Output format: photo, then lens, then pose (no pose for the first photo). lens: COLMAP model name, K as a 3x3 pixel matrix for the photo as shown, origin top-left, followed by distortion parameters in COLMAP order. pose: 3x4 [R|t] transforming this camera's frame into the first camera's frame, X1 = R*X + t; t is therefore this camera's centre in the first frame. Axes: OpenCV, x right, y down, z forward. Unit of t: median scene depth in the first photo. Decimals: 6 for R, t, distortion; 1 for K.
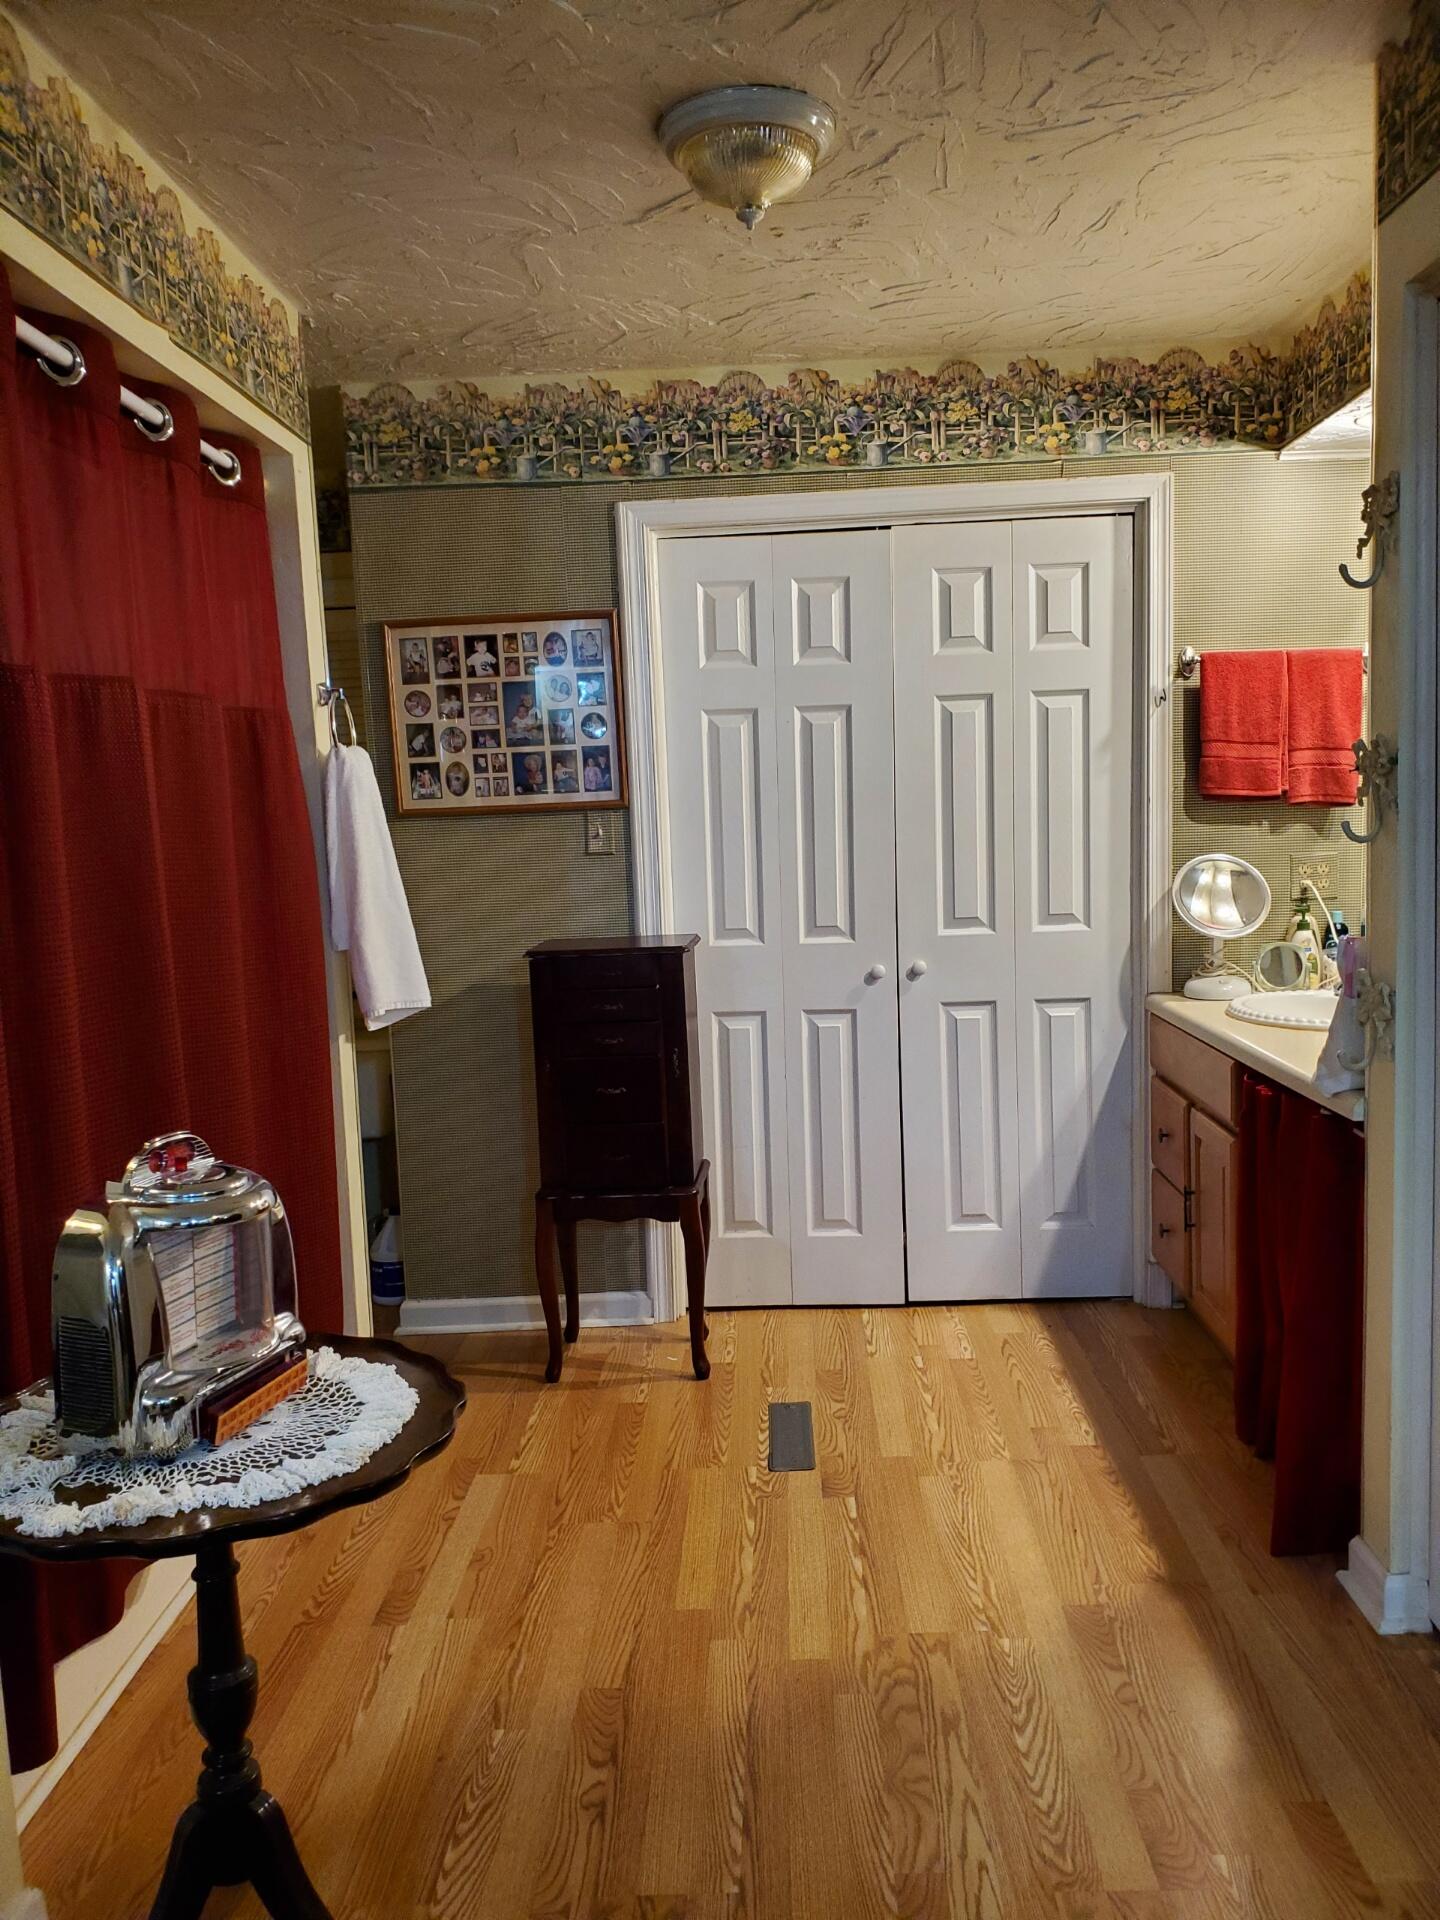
lens RADIAL K [[1452.1, 0, 720.0], [0, 1452.1, 960.0], [0, 0, 1]] dist [0.053315, -0.235999]
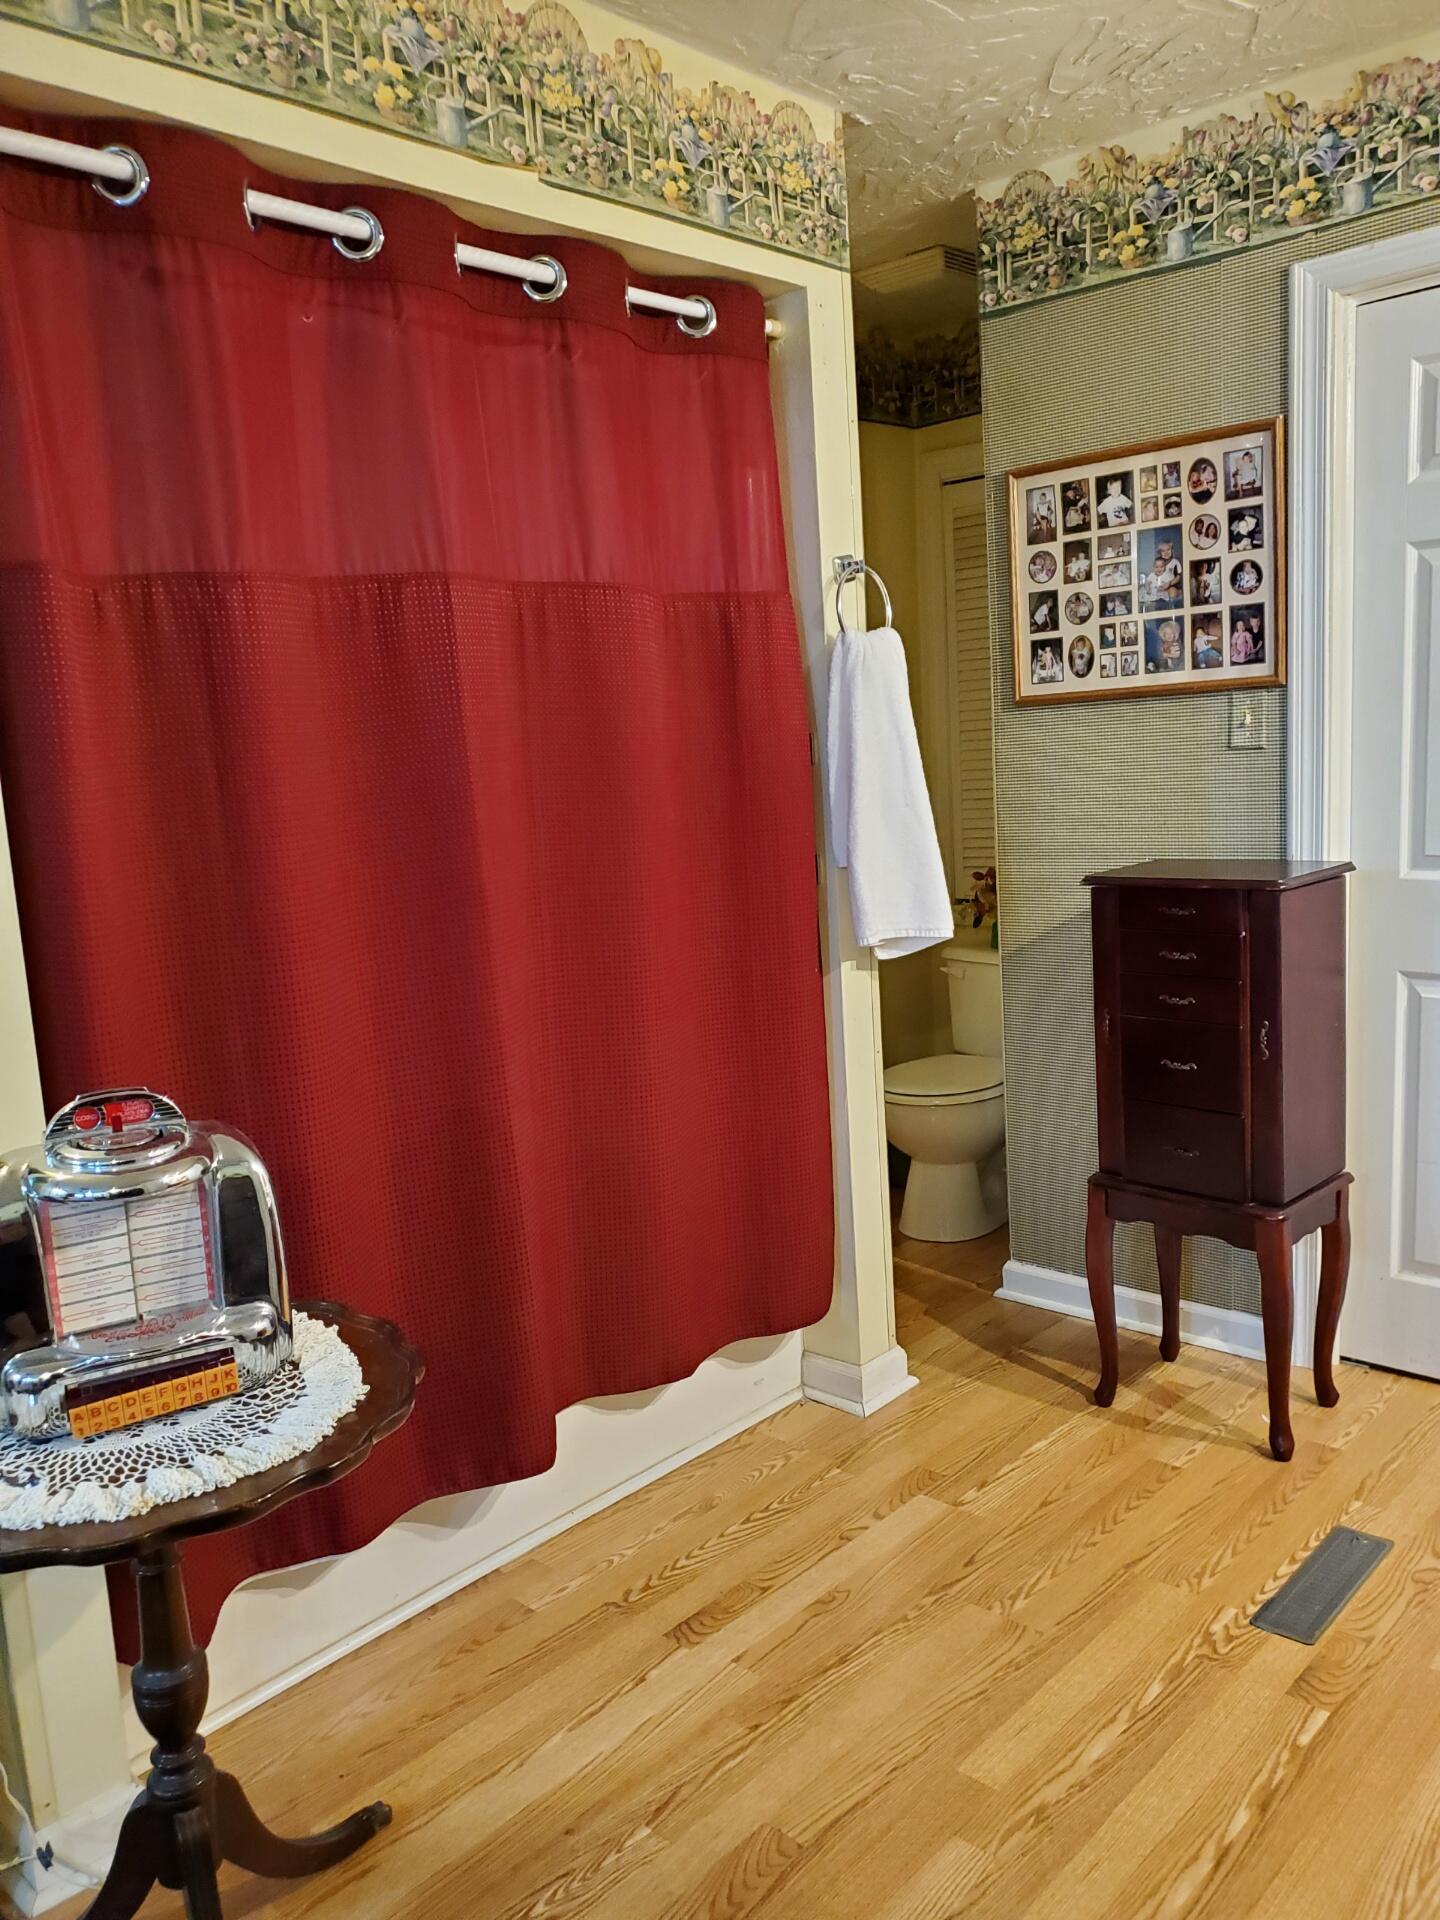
lens RADIAL K [[1484.3, 0, 719.5], [0, 1484.3, 948.9], [0, 0, 1]] dist [0.001555, 0.014074]
pose [[0.756435, 0.085633, -0.648439, 0.224193], [-0.033663, 0.995176, 0.092154, -0.031125], [0.653202, -0.047880, 0.755669, 0.229601]]
